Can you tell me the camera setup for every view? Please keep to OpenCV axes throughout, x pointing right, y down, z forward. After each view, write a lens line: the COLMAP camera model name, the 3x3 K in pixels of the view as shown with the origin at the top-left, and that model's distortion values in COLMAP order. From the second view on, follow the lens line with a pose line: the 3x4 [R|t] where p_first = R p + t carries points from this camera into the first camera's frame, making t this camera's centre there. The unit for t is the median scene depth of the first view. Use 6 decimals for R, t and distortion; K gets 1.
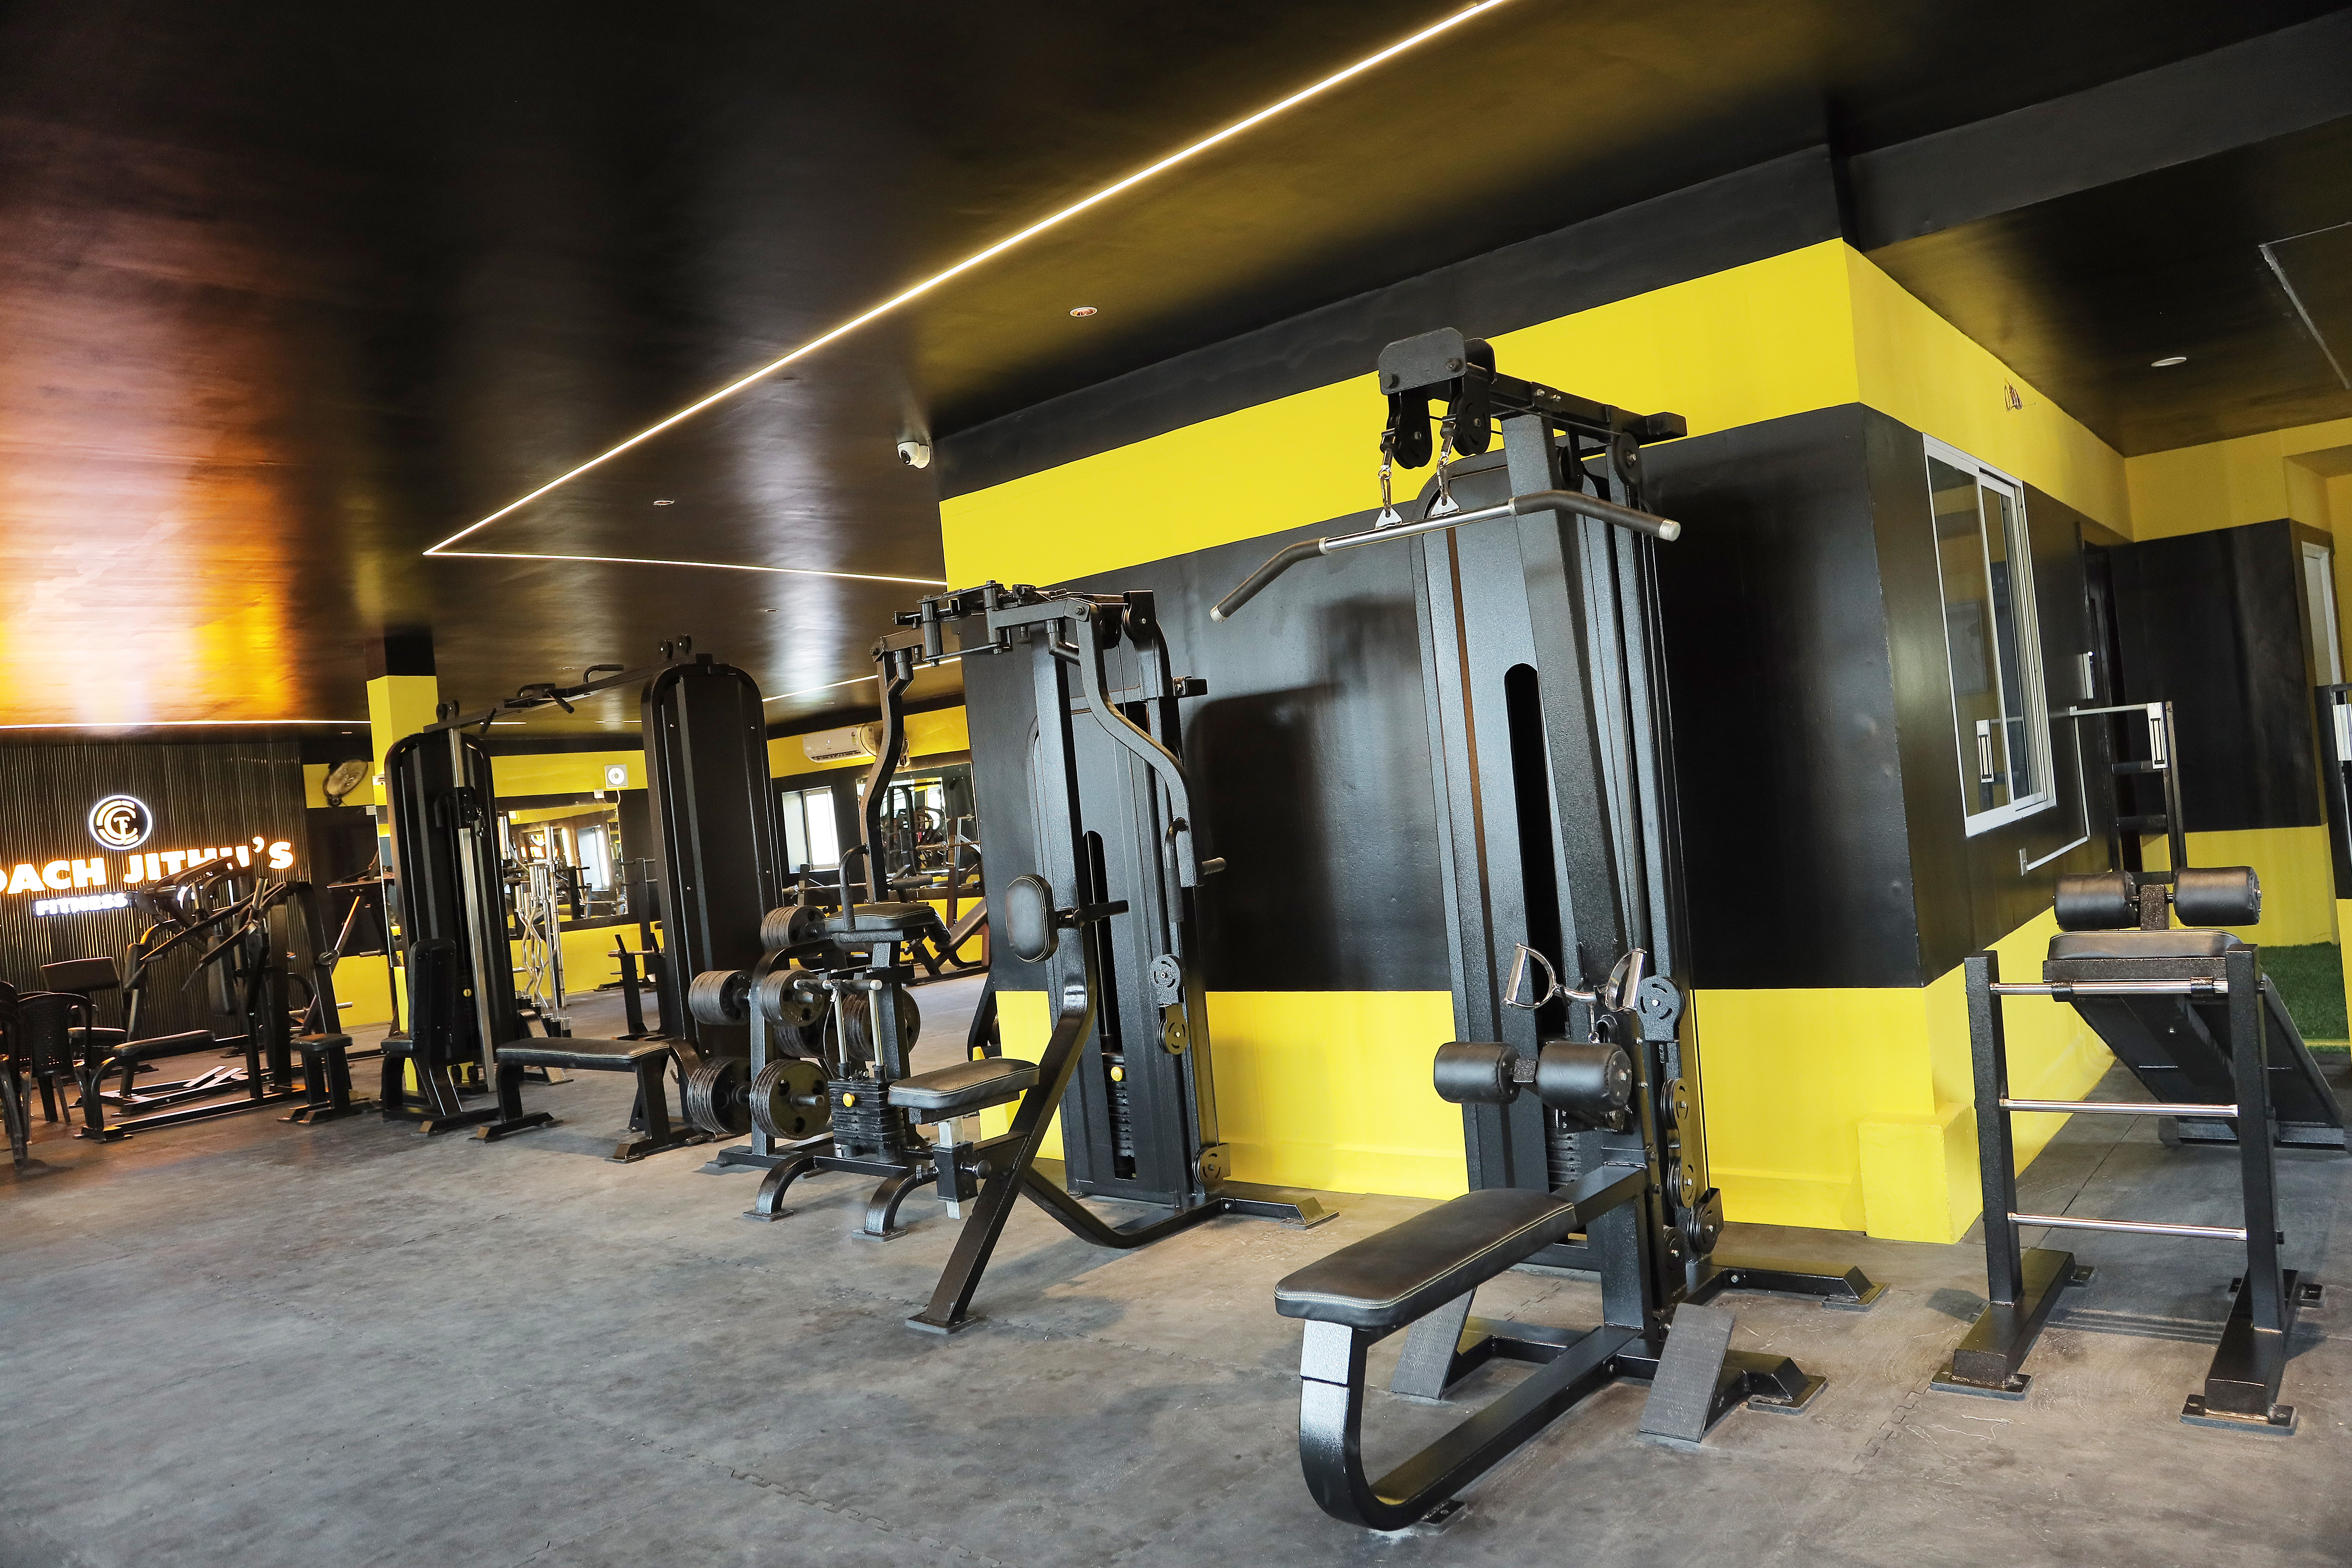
lens RADIAL K [[1636.9, 0, 1176.8], [0, 1636.9, 793.8], [0, 0, 1]] dist [-0.009305, -0.002411]
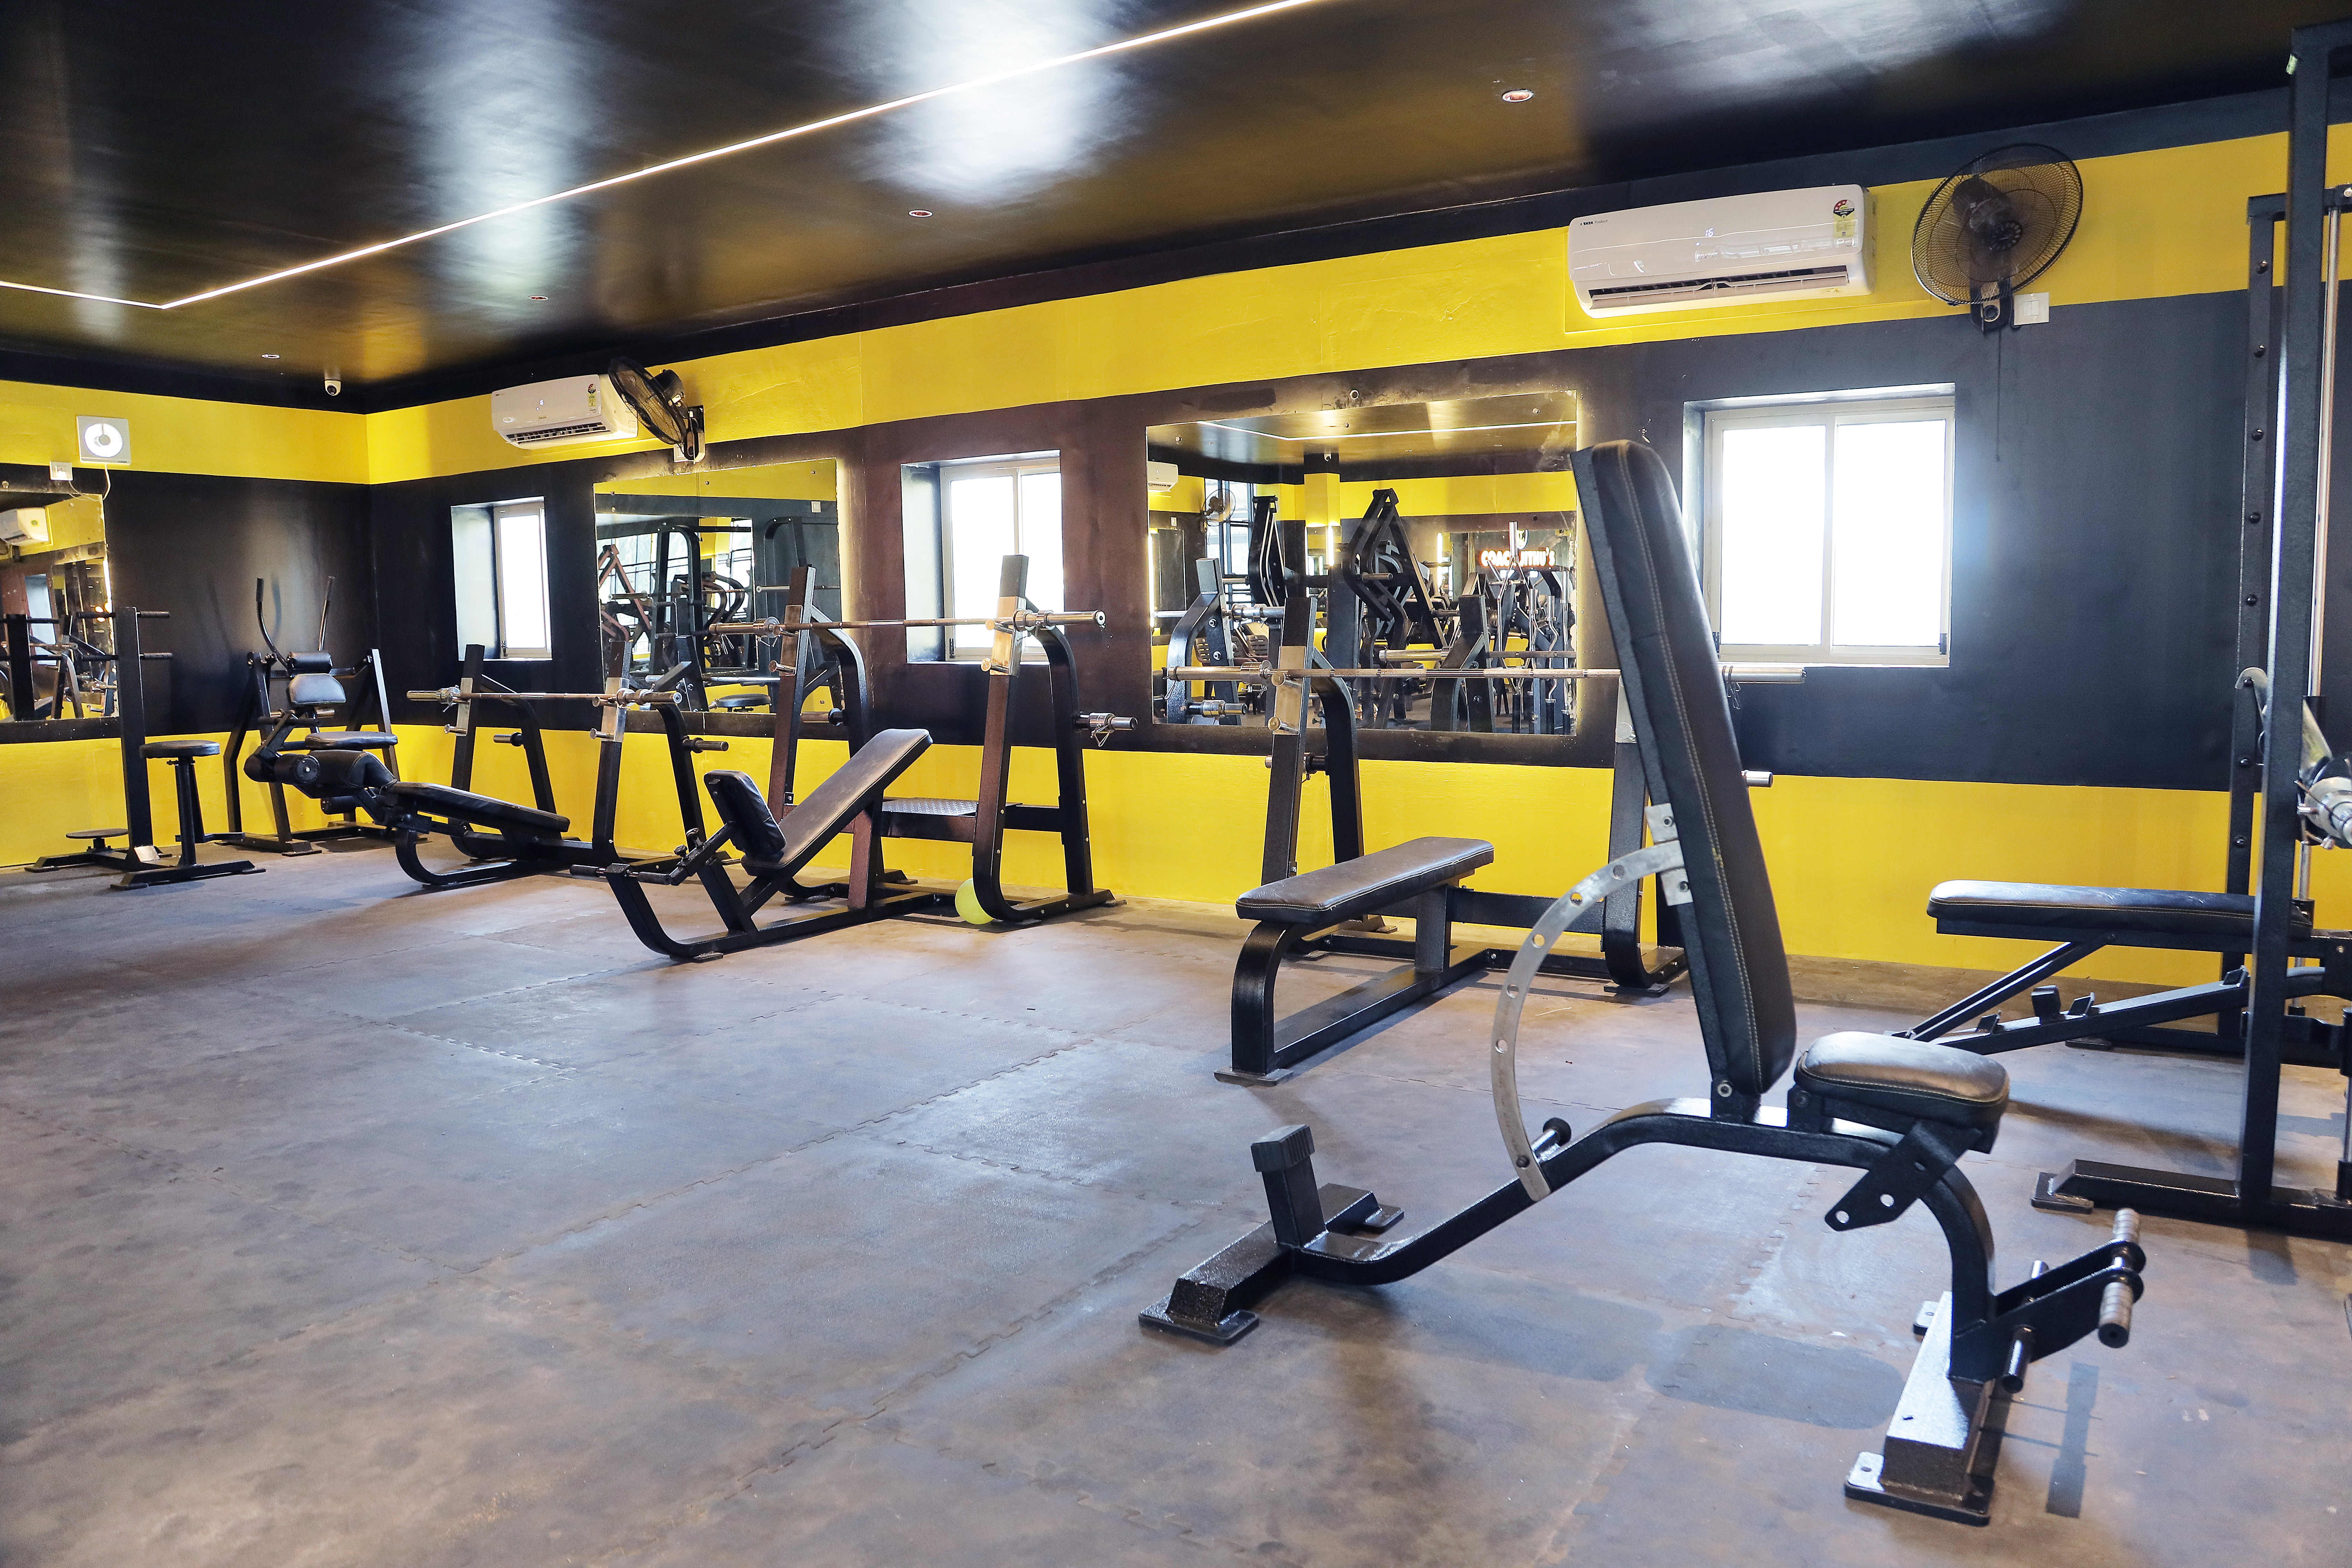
lens RADIAL K [[1636.9, 0, 1176.4], [0, 1636.9, 775.8], [0, 0, 1]] dist [-0.009305, -0.002411]
pose [[0.989252, 0.068682, 0.129085, -0.077415], [-0.080452, 0.992841, 0.088288, 0.021454], [-0.122097, -0.097725, 0.987695, 0.473916]]
